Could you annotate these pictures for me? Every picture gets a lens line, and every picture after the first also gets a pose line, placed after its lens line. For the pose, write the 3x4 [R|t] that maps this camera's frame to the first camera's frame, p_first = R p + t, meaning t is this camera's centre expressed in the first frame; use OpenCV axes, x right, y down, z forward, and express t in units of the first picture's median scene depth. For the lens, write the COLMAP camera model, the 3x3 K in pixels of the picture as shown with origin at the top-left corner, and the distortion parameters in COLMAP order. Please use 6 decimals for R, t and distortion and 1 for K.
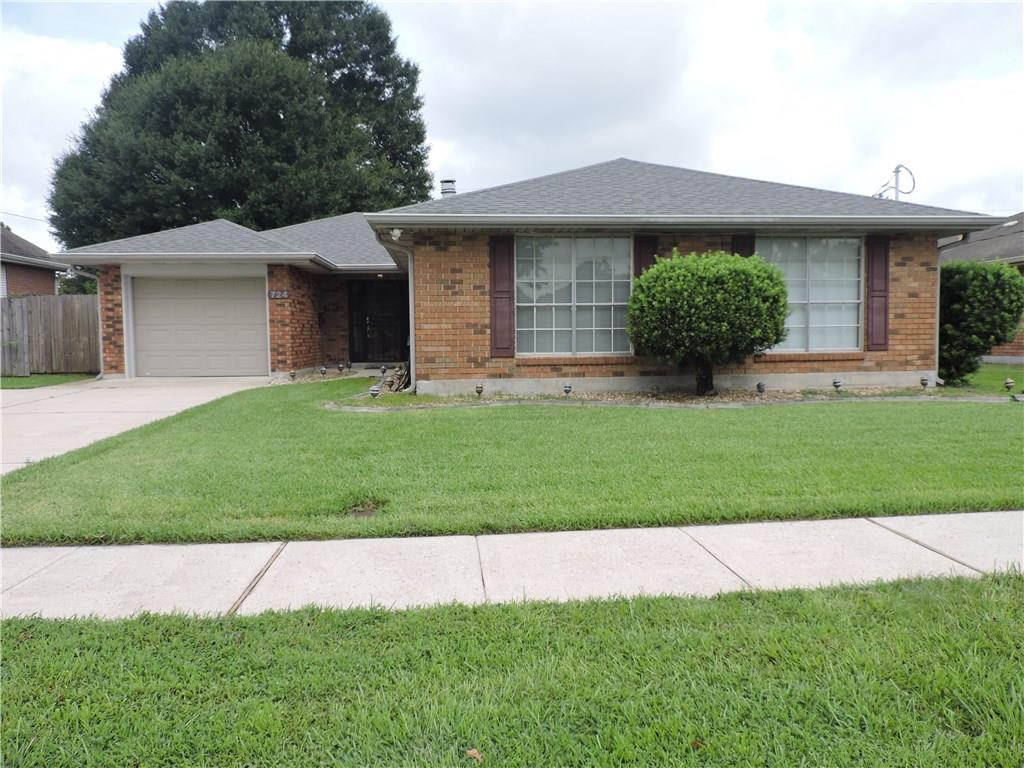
lens RADIAL K [[725.3, 0, 512.0], [0, 725.3, 384.0], [0, 0, 1]] dist [-0.008081, -0.001883]
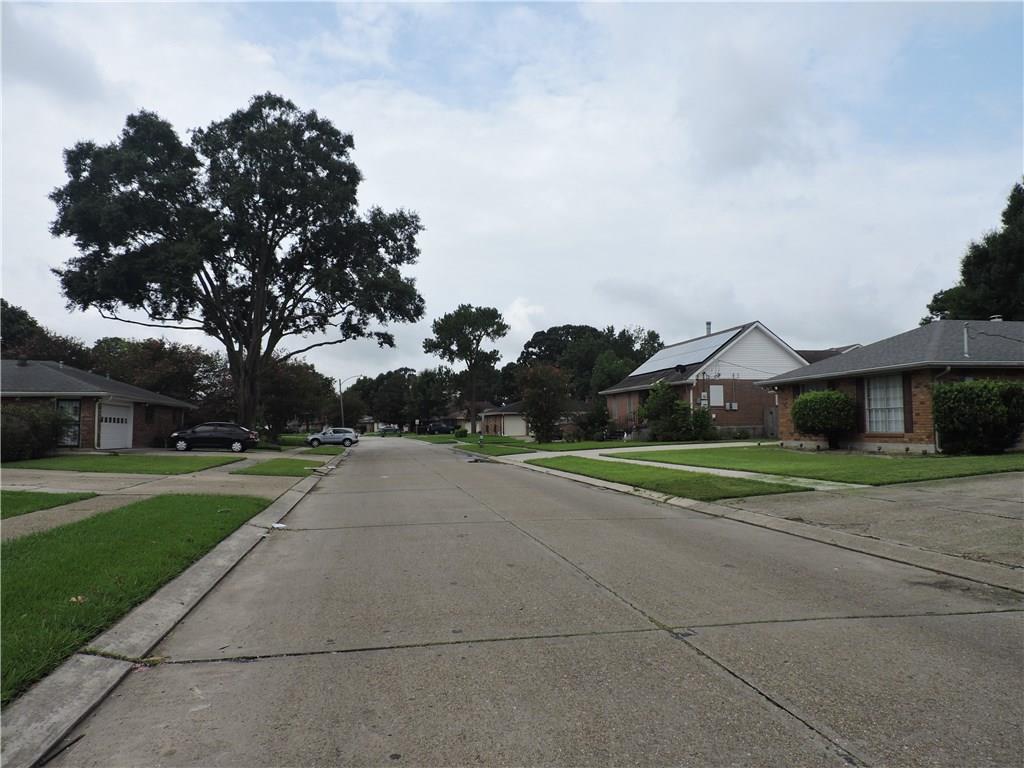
lens RADIAL K [[725.3, 0, 512.0], [0, 725.3, 384.0], [0, 0, 1]] dist [-0.008081, -0.001883]
pose [[0.092559, -0.048663, -0.994517, 2.305581], [-0.052136, 0.997198, -0.053647, -0.017434], [0.994341, 0.056816, 0.089763, -0.213674]]
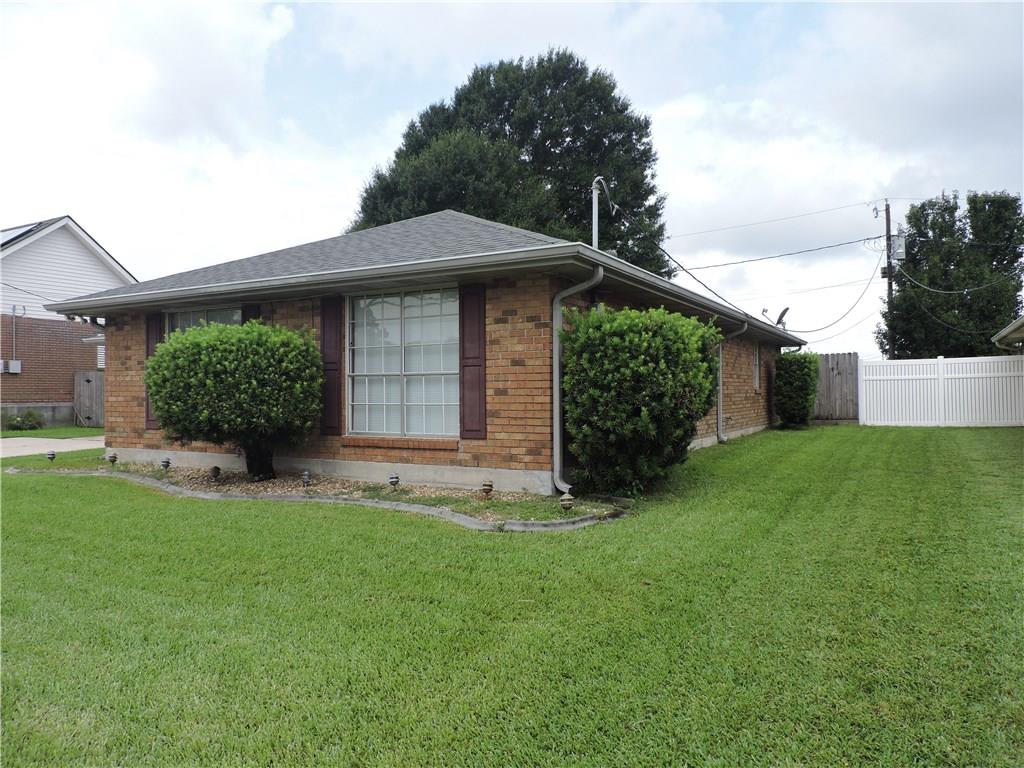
lens RADIAL K [[725.3, 0, 512.0], [0, 725.3, 384.0], [0, 0, 1]] dist [-0.008081, -0.001883]
pose [[0.821841, 0.002839, -0.569710, 0.956685], [-0.043182, 0.997421, -0.057323, -0.061268], [0.568078, 0.071712, 0.819845, 0.416482]]
